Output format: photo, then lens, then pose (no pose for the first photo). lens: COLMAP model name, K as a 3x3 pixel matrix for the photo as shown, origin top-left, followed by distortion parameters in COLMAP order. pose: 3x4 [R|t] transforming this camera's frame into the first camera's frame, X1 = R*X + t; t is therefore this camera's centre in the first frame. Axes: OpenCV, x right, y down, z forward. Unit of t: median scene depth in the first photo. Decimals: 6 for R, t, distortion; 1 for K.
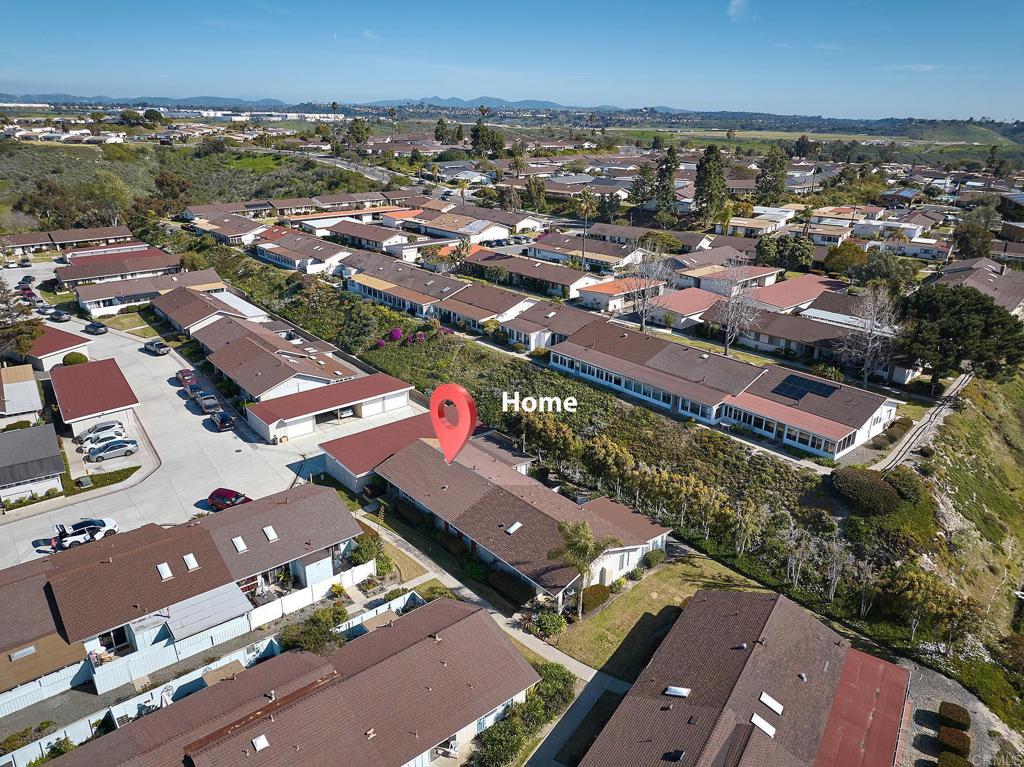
lens RADIAL K [[717.9, 0, 512.0], [0, 717.9, 383.5], [0, 0, 1]] dist [-0.037628, 0.001311]
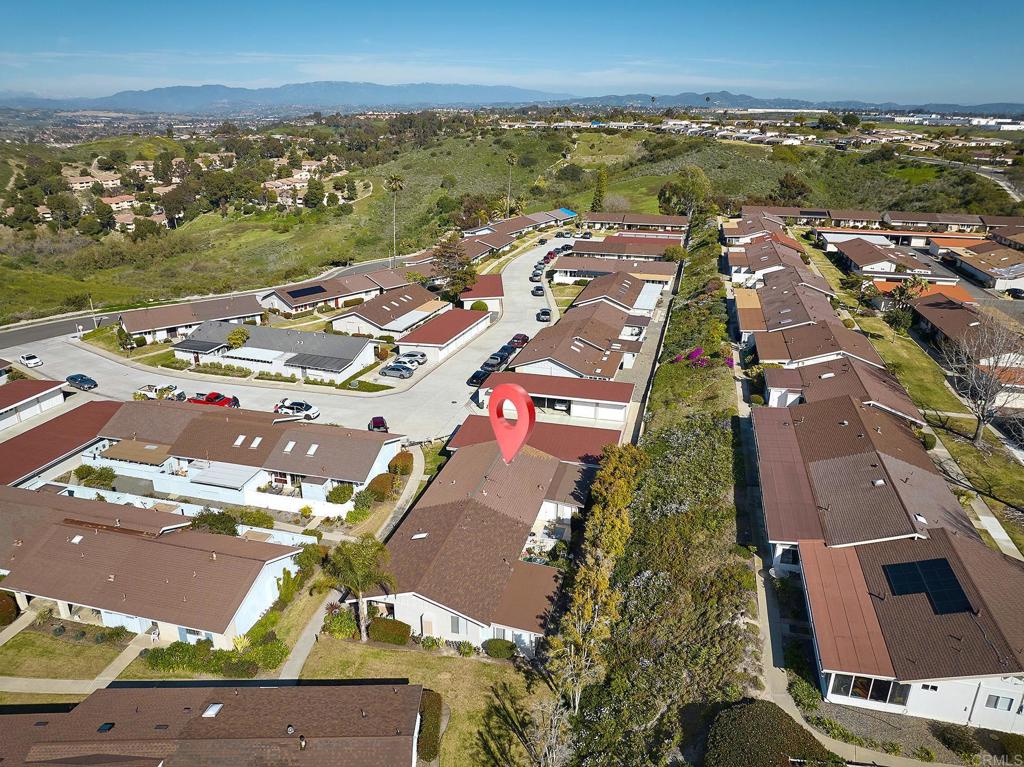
lens RADIAL K [[717.9, 0, 512.0], [0, 717.9, 383.5], [0, 0, 1]] dist [-0.037628, 0.001311]
pose [[0.578310, 0.281068, -0.765871, 0.448344], [-0.287544, 0.948758, 0.131061, -0.092158], [0.763463, 0.144428, 0.629496, 0.274001]]
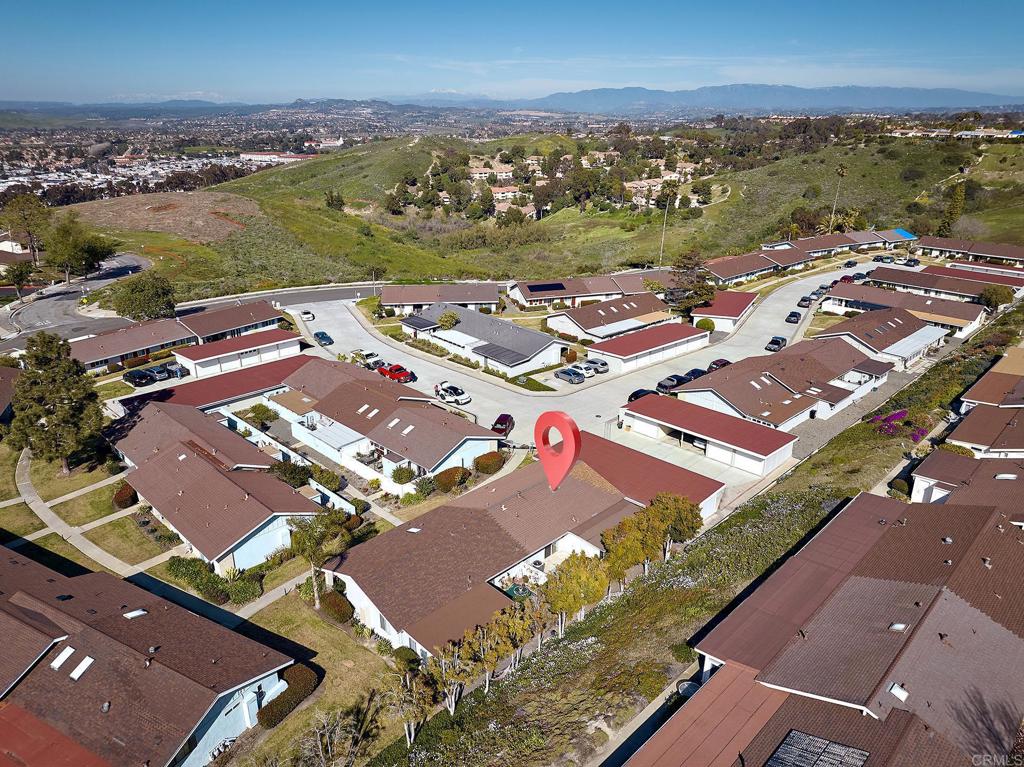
lens RADIAL K [[717.9, 0, 512.0], [0, 717.9, 383.5], [0, 0, 1]] dist [-0.037628, 0.001311]
pose [[0.090423, 0.341725, -0.935440, 0.515098], [-0.355807, 0.888381, 0.290140, -0.184892], [0.930175, 0.306601, 0.201918, 0.514892]]
